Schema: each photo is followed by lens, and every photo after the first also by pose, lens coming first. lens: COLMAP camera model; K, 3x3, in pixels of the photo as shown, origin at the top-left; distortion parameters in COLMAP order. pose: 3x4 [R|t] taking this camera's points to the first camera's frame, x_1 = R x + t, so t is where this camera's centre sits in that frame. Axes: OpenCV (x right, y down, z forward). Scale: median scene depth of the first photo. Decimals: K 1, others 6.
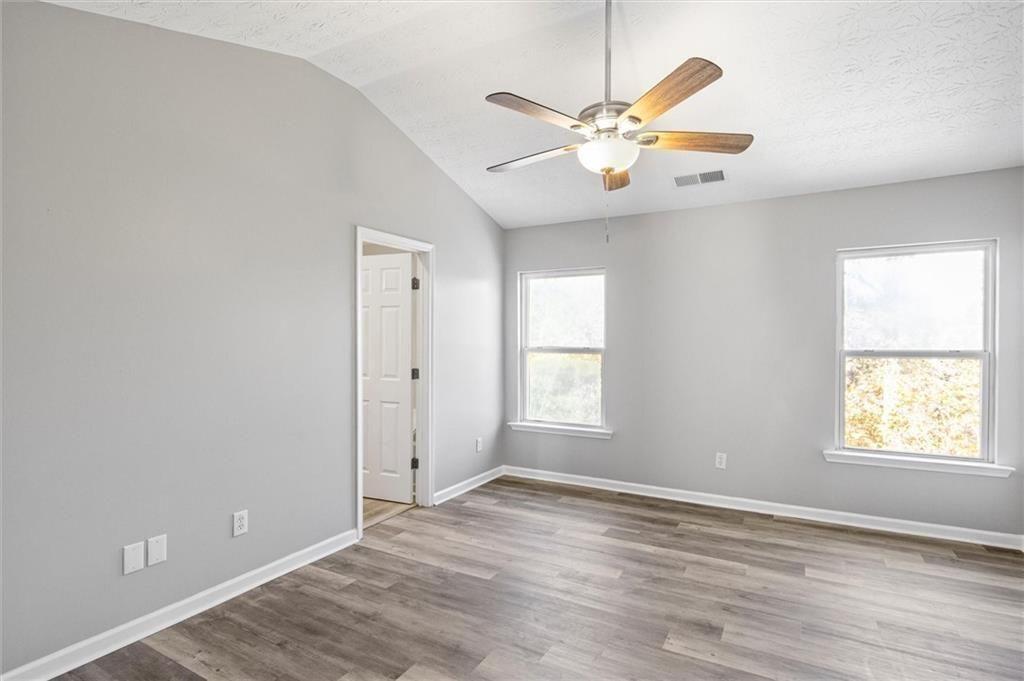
lens RADIAL K [[513.1, 0, 515.4], [0, 513.1, 340.1], [0, 0, 1]] dist [-0.012613, -0.001654]
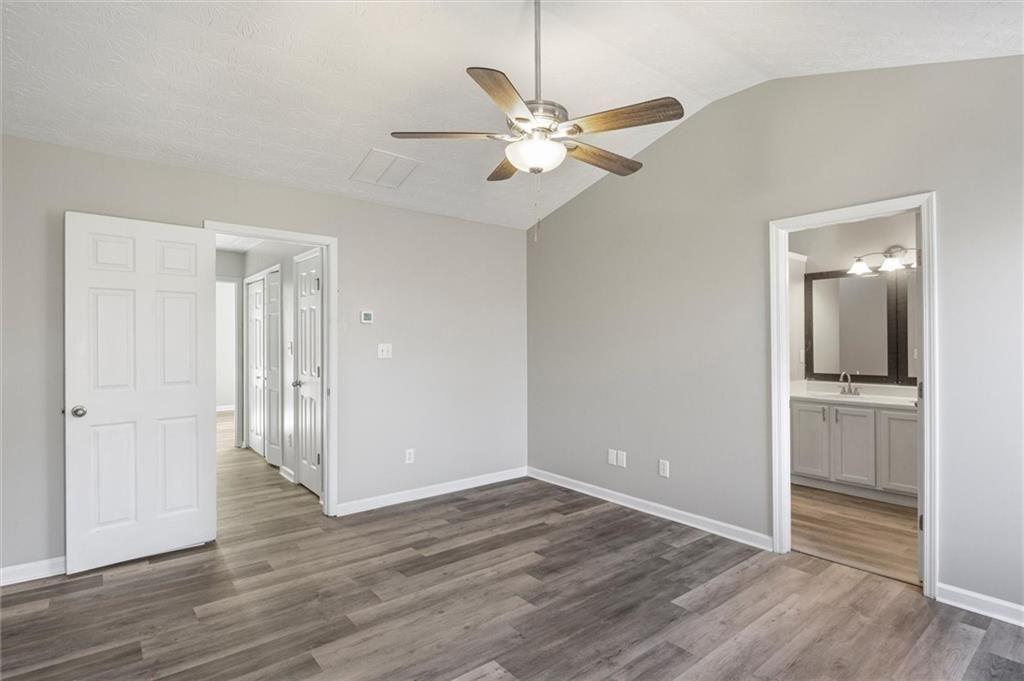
lens RADIAL K [[513.1, 0, 505.8], [0, 513.1, 339.5], [0, 0, 1]] dist [-0.012613, -0.001654]
pose [[-0.382890, -0.003074, -0.923789, 0.908746], [0.002288, 0.999988, -0.004276, -0.000027], [0.923791, -0.003751, -0.382878, 1.078007]]
